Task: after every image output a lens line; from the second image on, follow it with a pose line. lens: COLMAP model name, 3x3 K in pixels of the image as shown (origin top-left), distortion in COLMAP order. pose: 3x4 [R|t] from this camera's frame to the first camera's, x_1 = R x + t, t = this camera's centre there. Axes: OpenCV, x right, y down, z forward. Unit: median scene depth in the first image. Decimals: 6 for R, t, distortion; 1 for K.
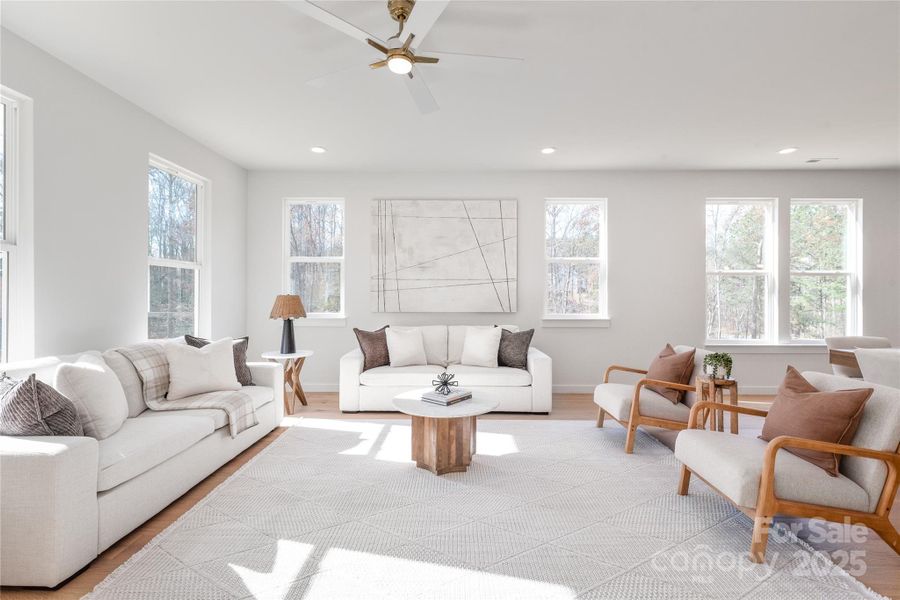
lens RADIAL K [[409.6, 0, 451.3], [0, 409.6, 293.6], [0, 0, 1]] dist [0.001606, -0.000177]
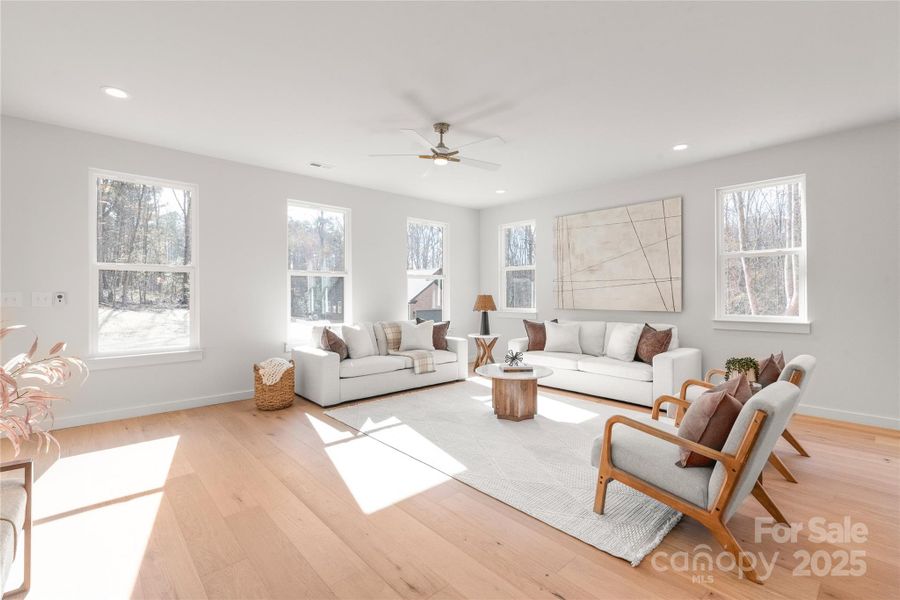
lens RADIAL K [[400.4, 0, 451.2], [0, 400.4, 294.2], [0, 0, 1]] dist [-0.003378, -0.000426]
pose [[0.683432, -0.005771, -0.729991, 0.534118], [0.006681, 0.999976, -0.001650, 0.002055], [0.729983, -0.003749, 0.683455, -0.055799]]
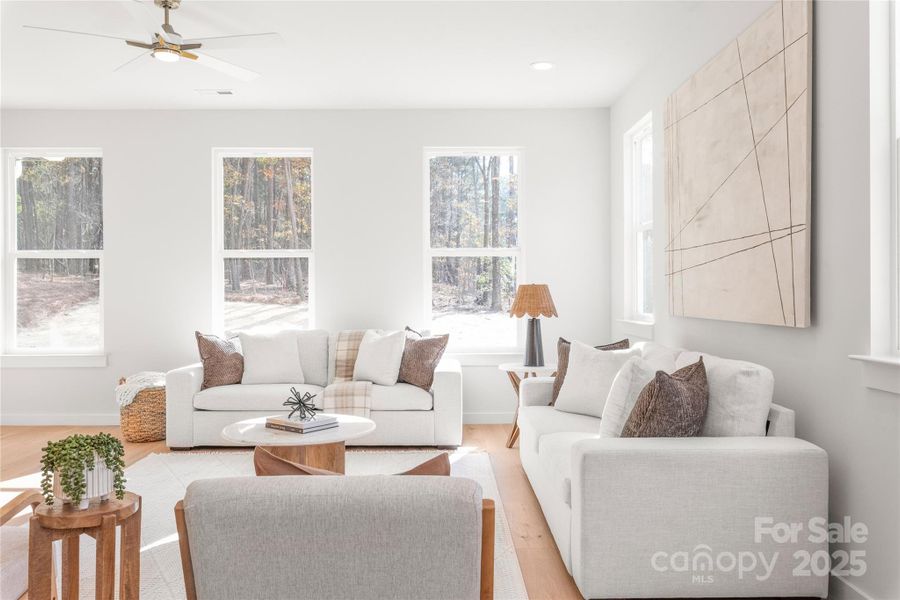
lens RADIAL K [[699.4, 0, 451.1], [0, 699.4, 290.8], [0, 0, 1]] dist [0.000892, 0.000569]
pose [[0.022003, -0.007446, -0.999730, 0.772311], [0.004709, 0.999962, -0.007344, 0.021449], [0.999747, -0.004546, 0.022037, 0.792454]]
